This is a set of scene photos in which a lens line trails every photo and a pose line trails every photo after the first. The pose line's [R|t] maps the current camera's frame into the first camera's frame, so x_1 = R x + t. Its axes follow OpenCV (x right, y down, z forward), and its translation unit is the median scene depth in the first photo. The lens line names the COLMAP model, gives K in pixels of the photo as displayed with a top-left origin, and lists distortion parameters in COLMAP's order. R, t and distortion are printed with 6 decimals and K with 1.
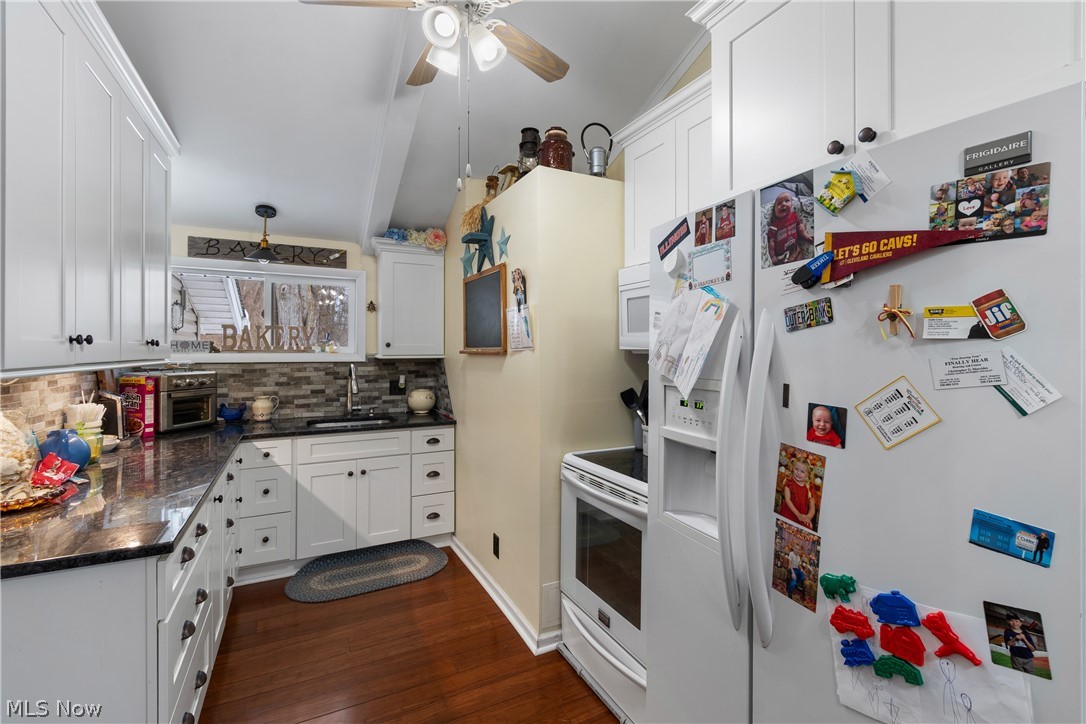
lens RADIAL K [[484.0, 0, 554.9], [0, 484.0, 348.9], [0, 0, 1]] dist [0.007982, -0.004114]
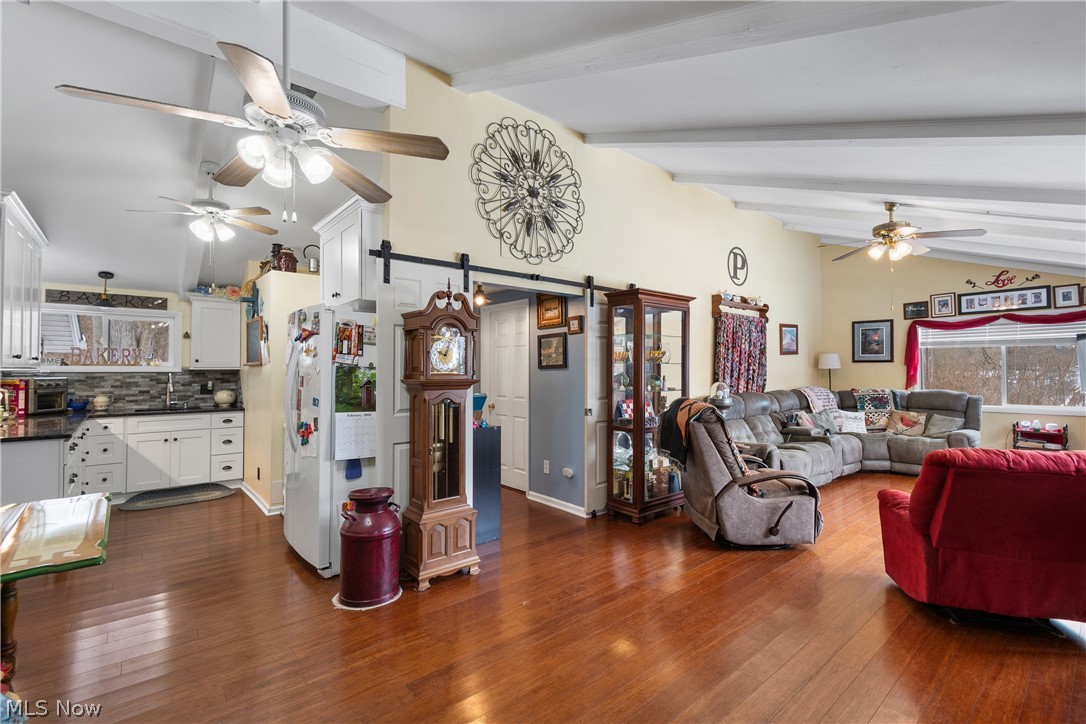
lens RADIAL K [[484.0, 0, 553.3], [0, 484.0, 361.6], [0, 0, 1]] dist [0.007982, -0.004114]
pose [[0.973872, 0.002522, 0.227083, 0.490239], [0.000536, 0.999910, -0.013404, 0.018531], [-0.227097, 0.013176, 0.973783, -0.916551]]
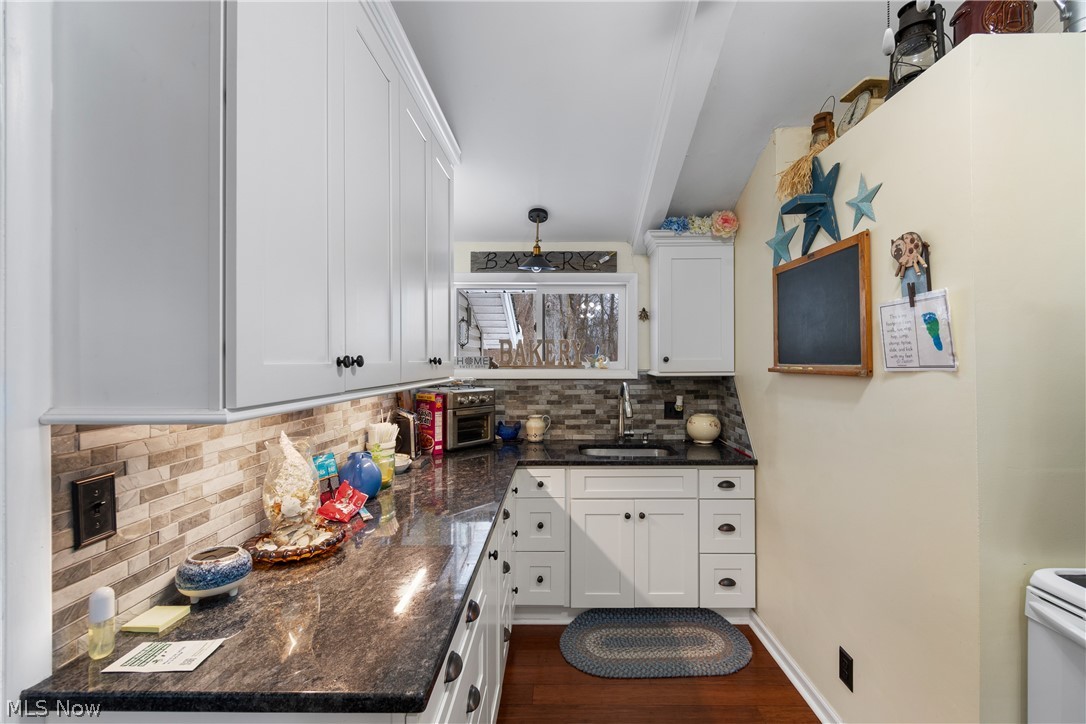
lens RADIAL K [[484.0, 0, 558.2], [0, 484.0, 358.9], [0, 0, 1]] dist [0.007982, -0.004114]
pose [[0.883564, -0.004856, -0.468286, -0.142983], [0.004234, 0.999988, -0.002380, -0.009775], [0.468292, 0.000121, 0.883574, 0.221583]]
